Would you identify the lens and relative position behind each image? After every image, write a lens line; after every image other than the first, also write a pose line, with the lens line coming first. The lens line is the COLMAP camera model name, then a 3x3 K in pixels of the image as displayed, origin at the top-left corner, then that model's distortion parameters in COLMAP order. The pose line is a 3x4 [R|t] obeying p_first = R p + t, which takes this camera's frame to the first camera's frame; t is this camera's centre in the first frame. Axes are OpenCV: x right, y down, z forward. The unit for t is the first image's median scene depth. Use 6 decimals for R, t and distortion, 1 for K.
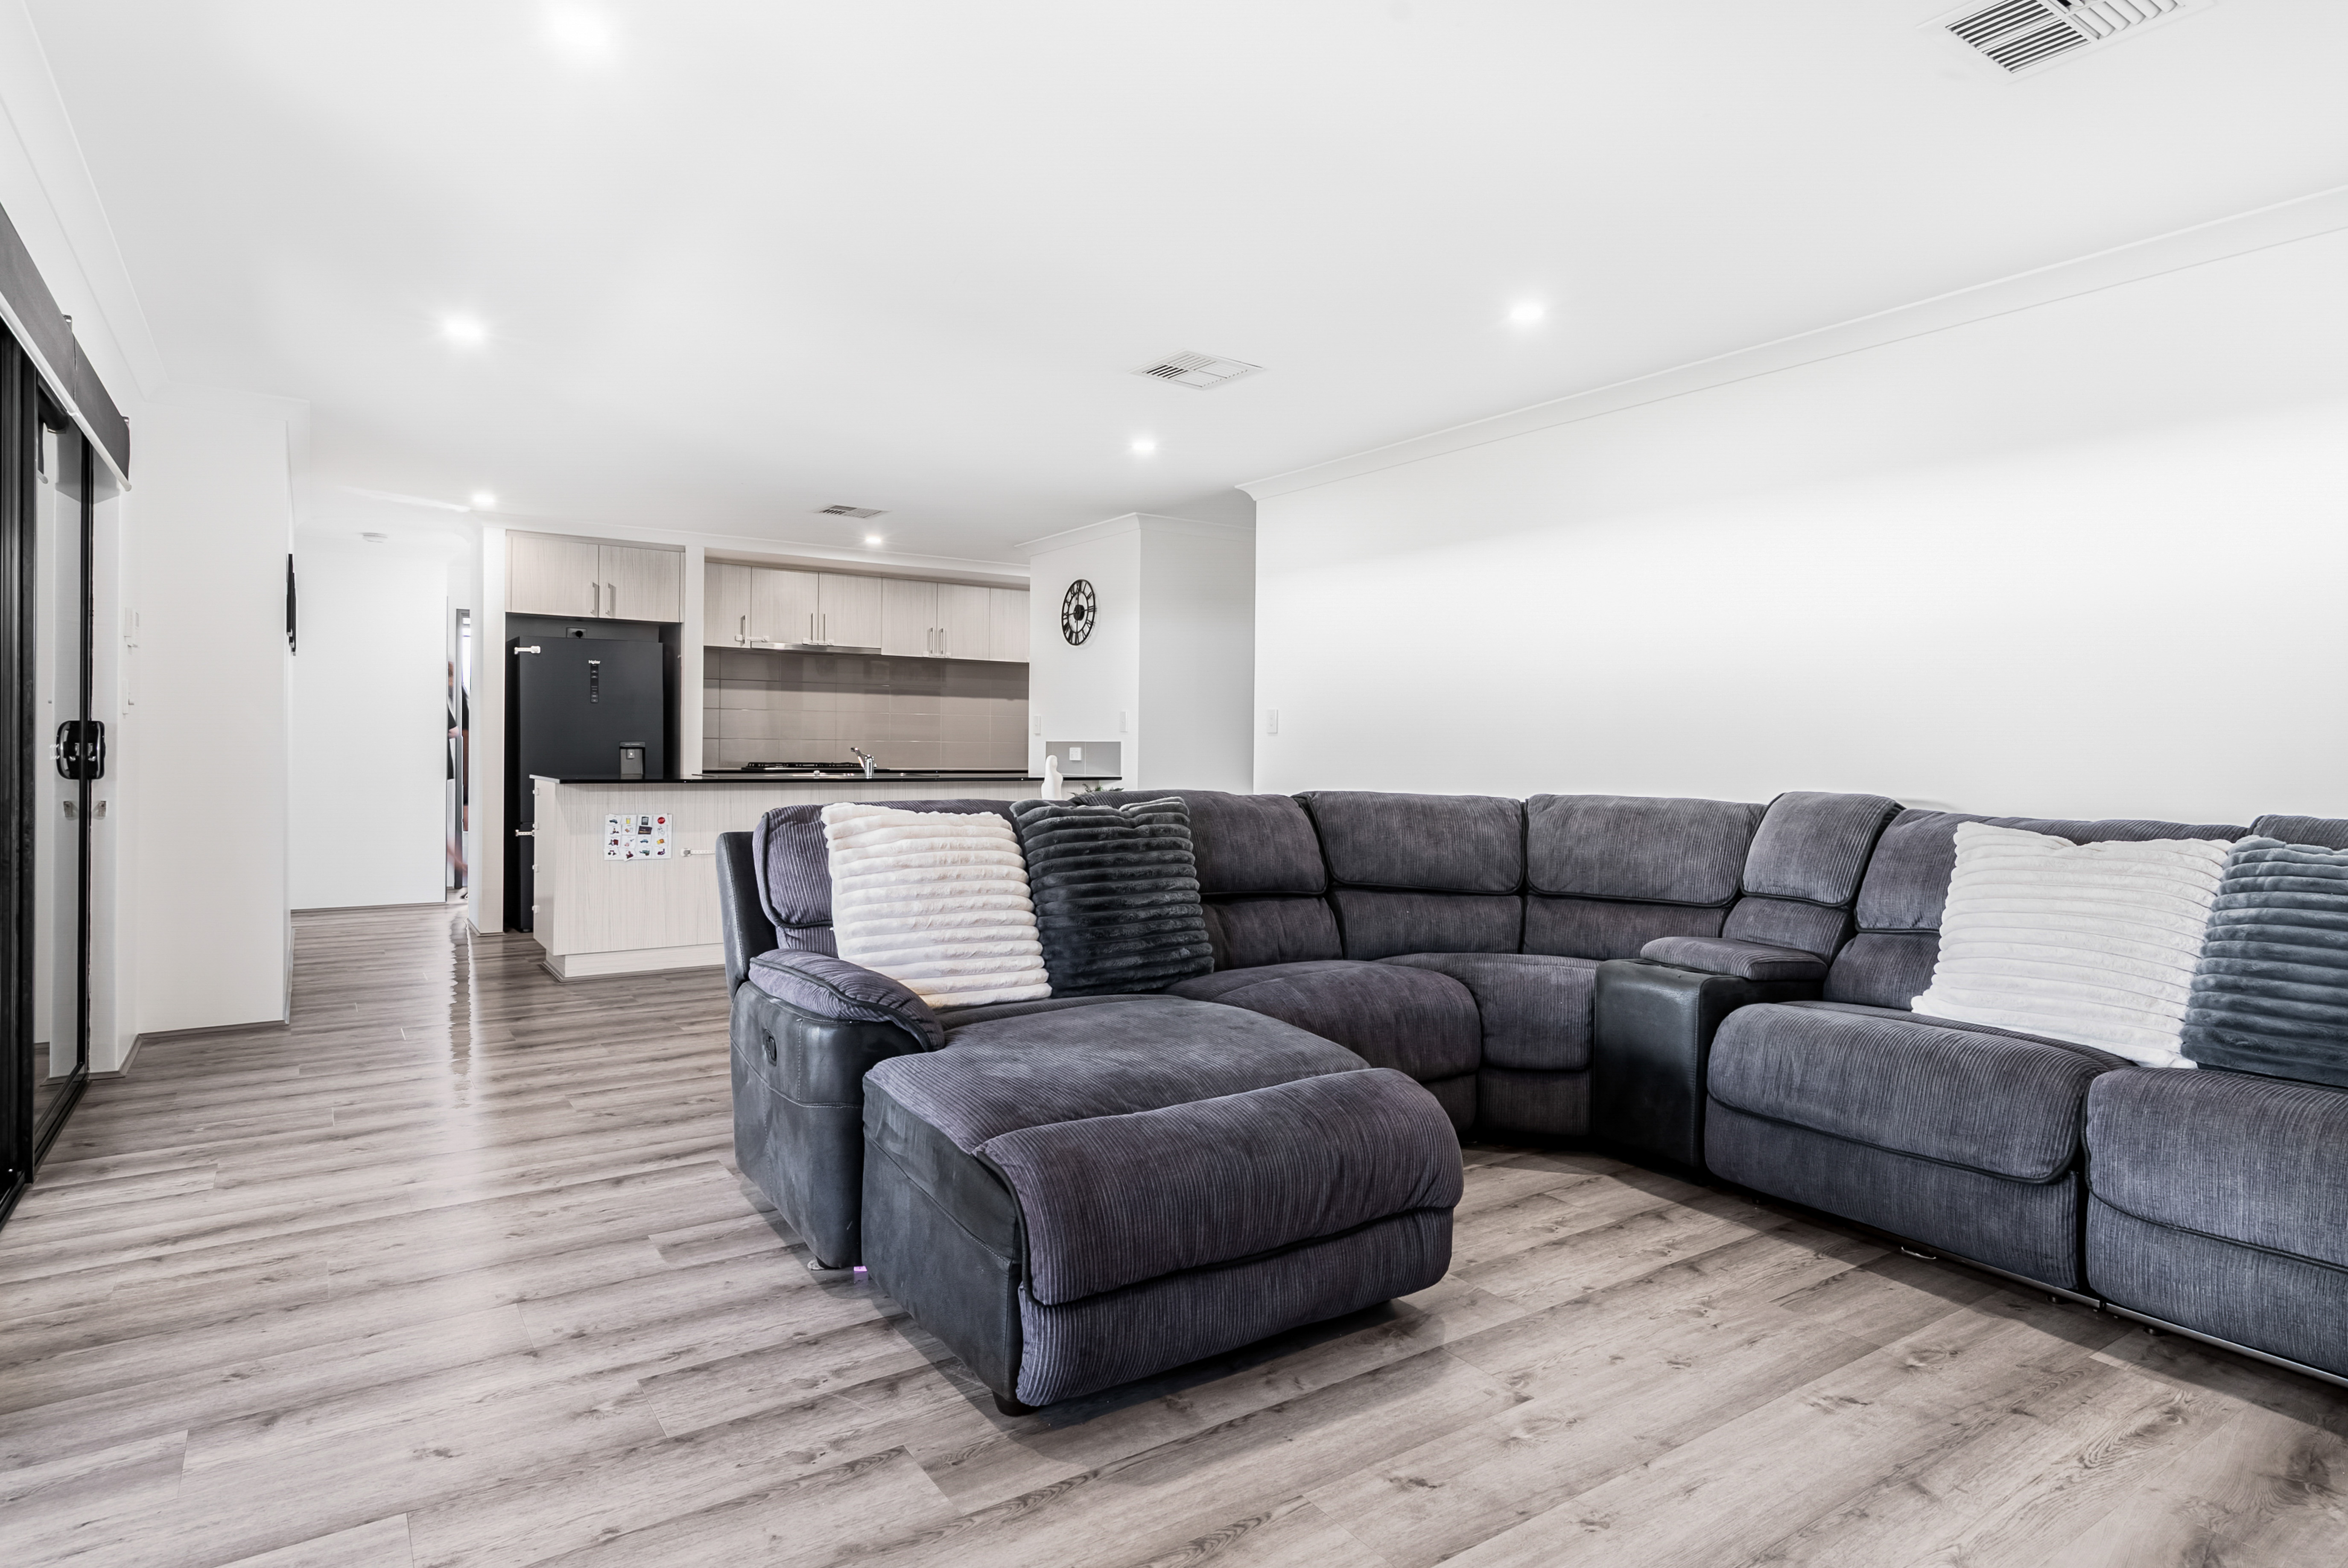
lens RADIAL K [[1286.7, 0, 1175.0], [0, 1286.7, 754.1], [0, 0, 1]] dist [0.011444, -0.001066]
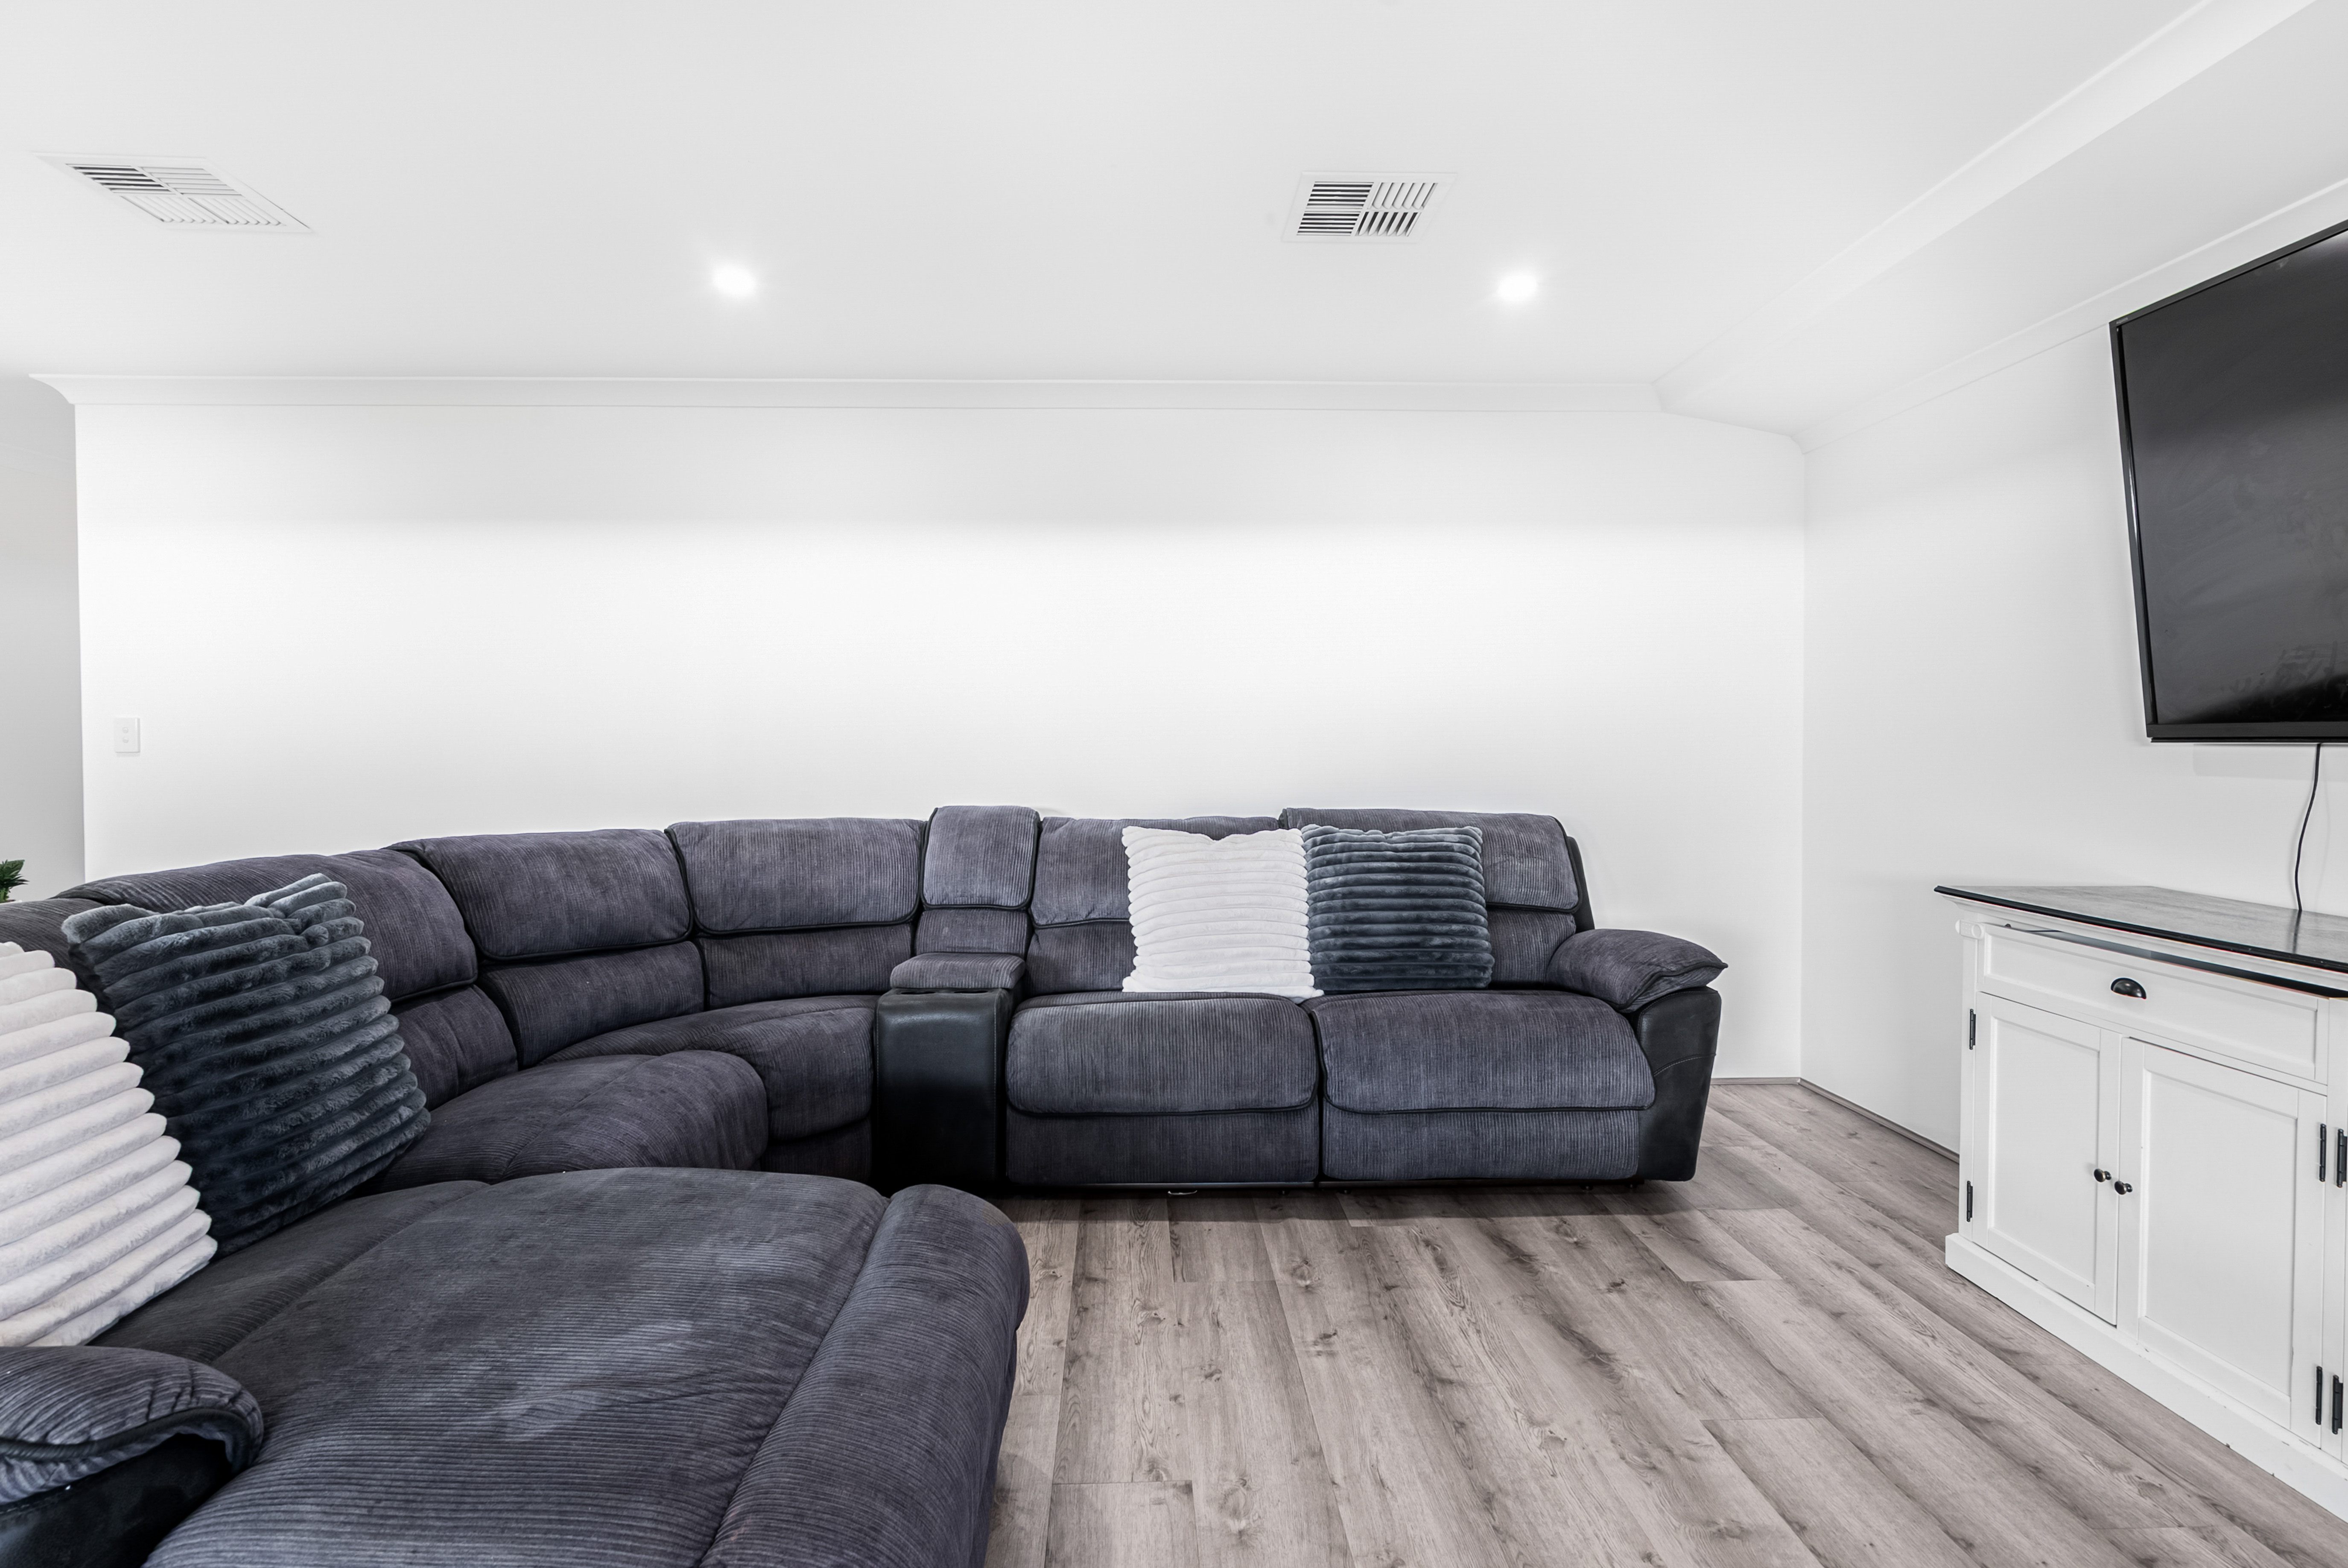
lens RADIAL K [[1180.1, 0, 1171.8], [0, 1180.1, 763.7], [0, 0, 1]] dist [-0.005425, 0.002125]
pose [[0.533248, -0.028727, 0.845471, -0.314128], [0.014240, 0.999586, 0.024982, -0.034863], [-0.845839, -0.001282, 0.533436, 0.389352]]
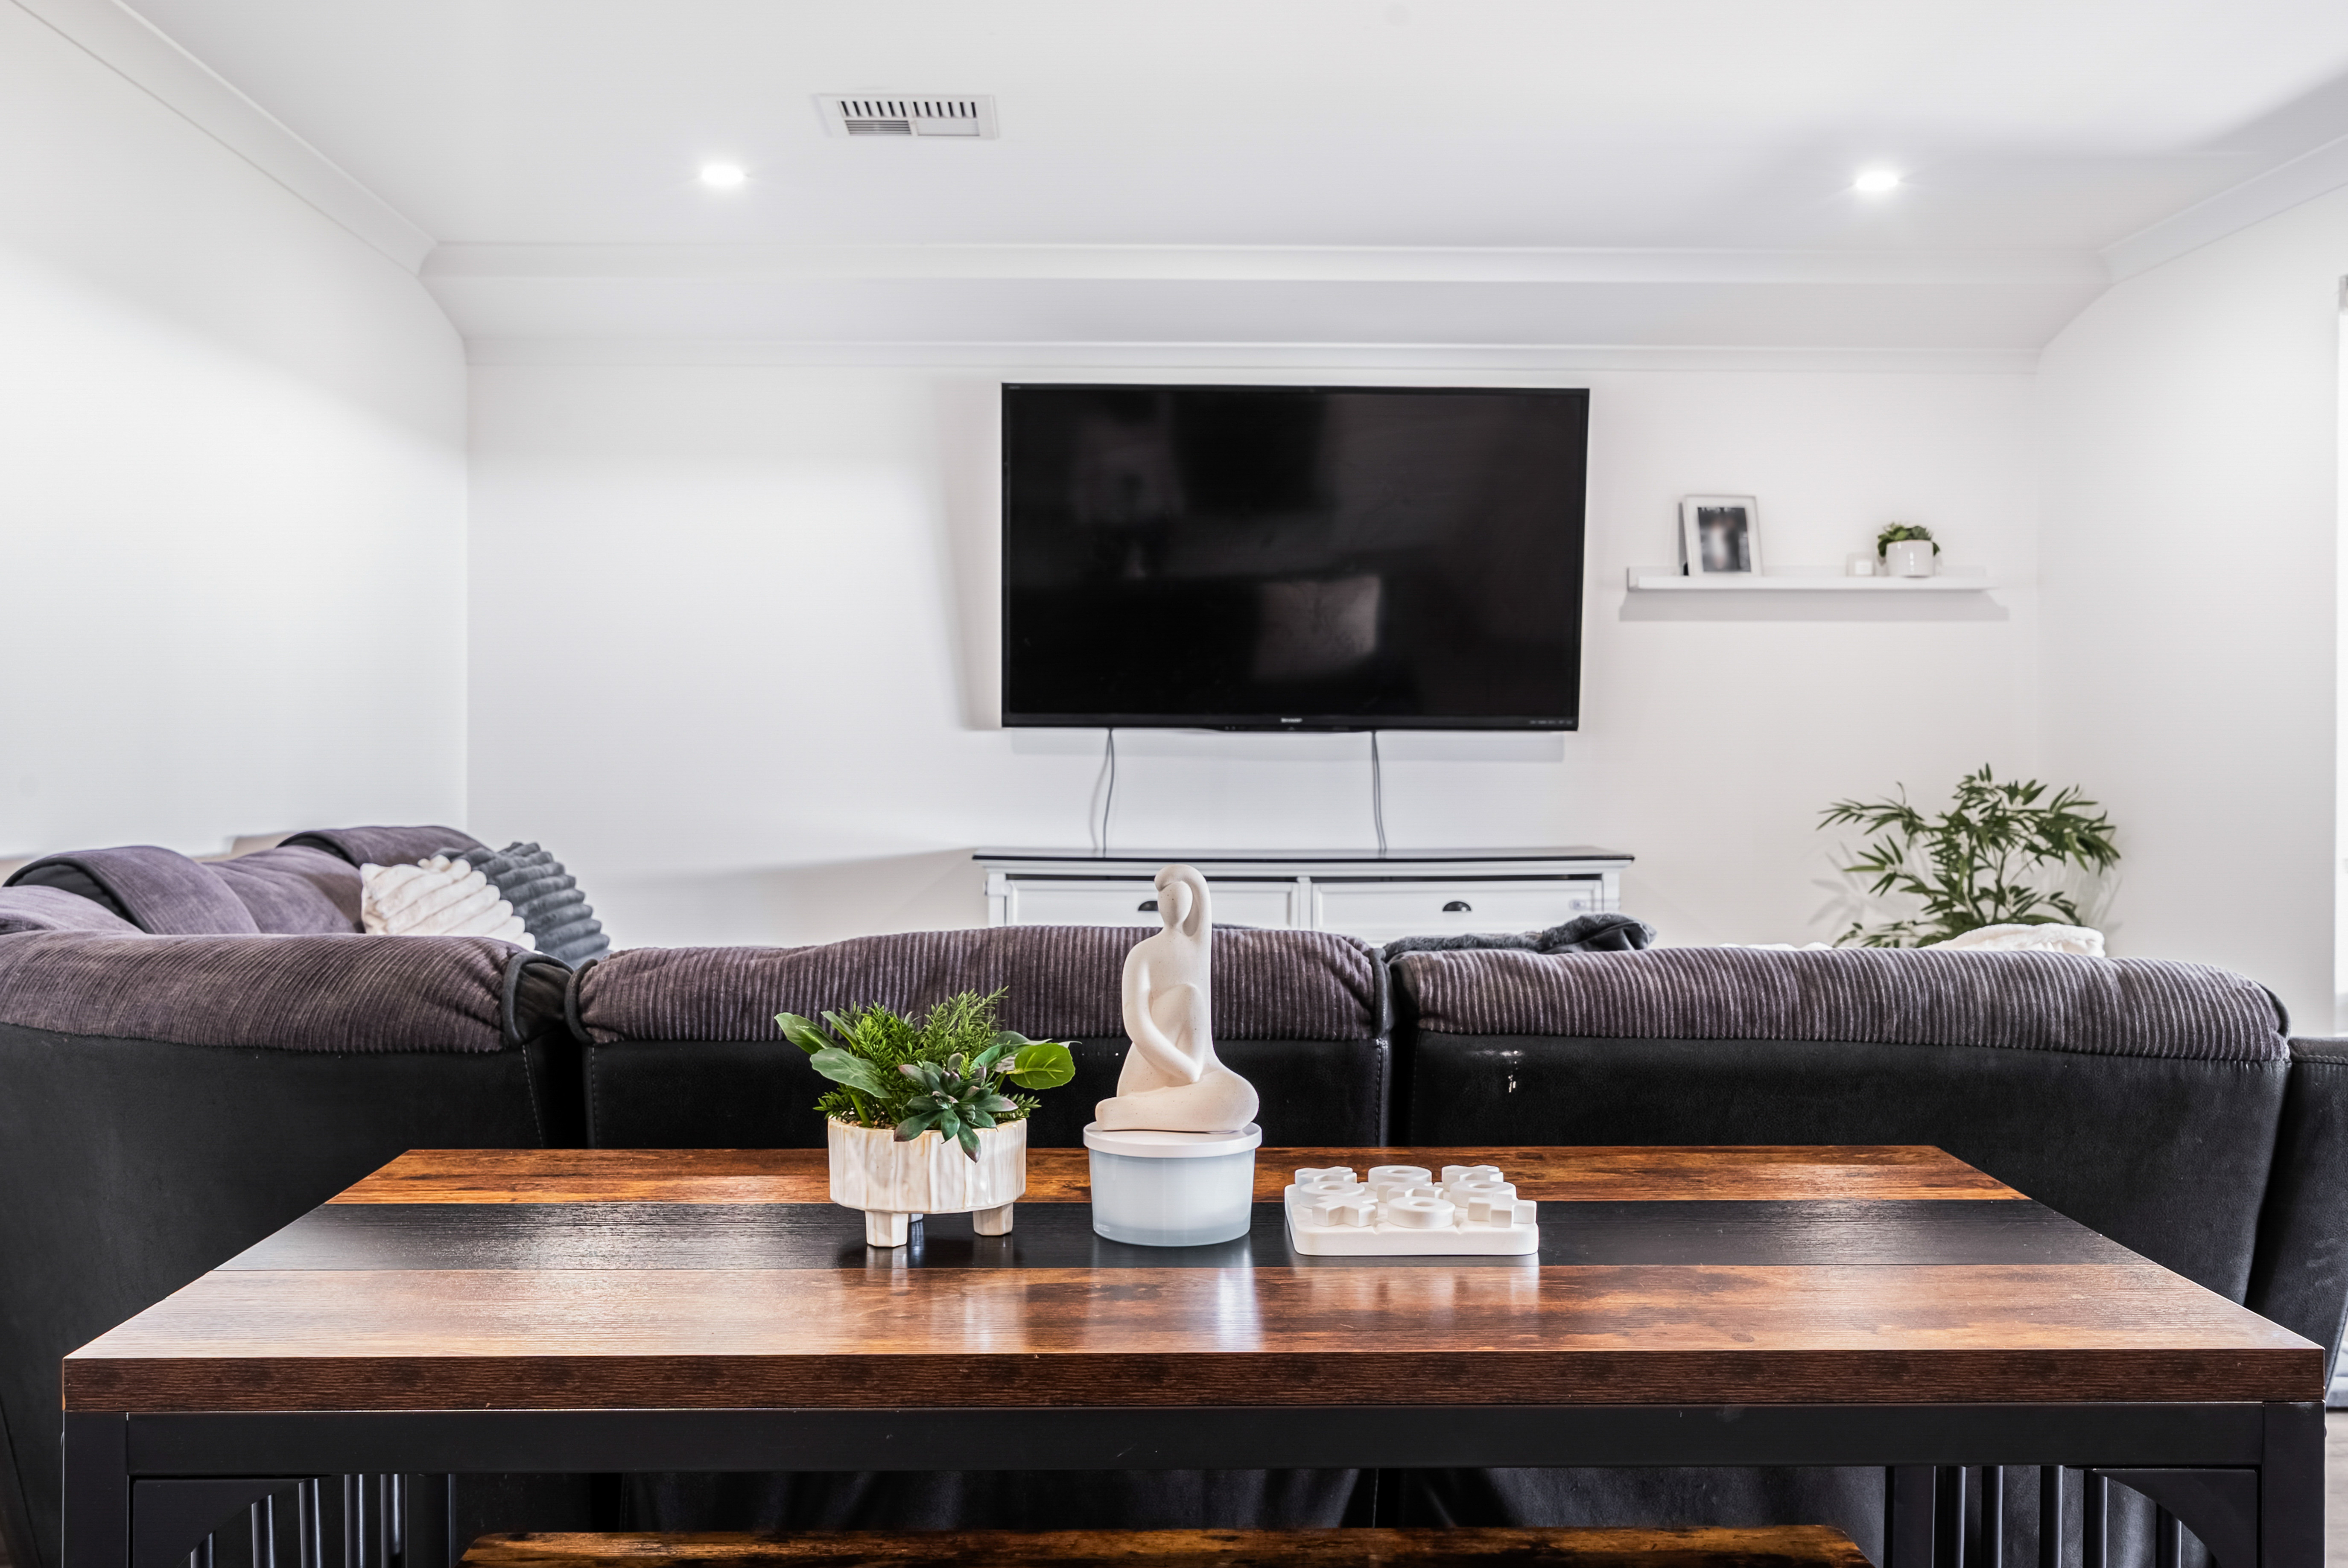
lens RADIAL K [[2313.8, 0, 1179.4], [0, 2313.8, 785.3], [0, 0, 1]] dist [0.017380, 0.000000]
pose [[-0.843116, -0.026907, 0.537058, -0.462453], [-0.007734, 0.999251, 0.037922, -0.046909], [-0.537676, 0.027819, -0.842693, 1.903392]]
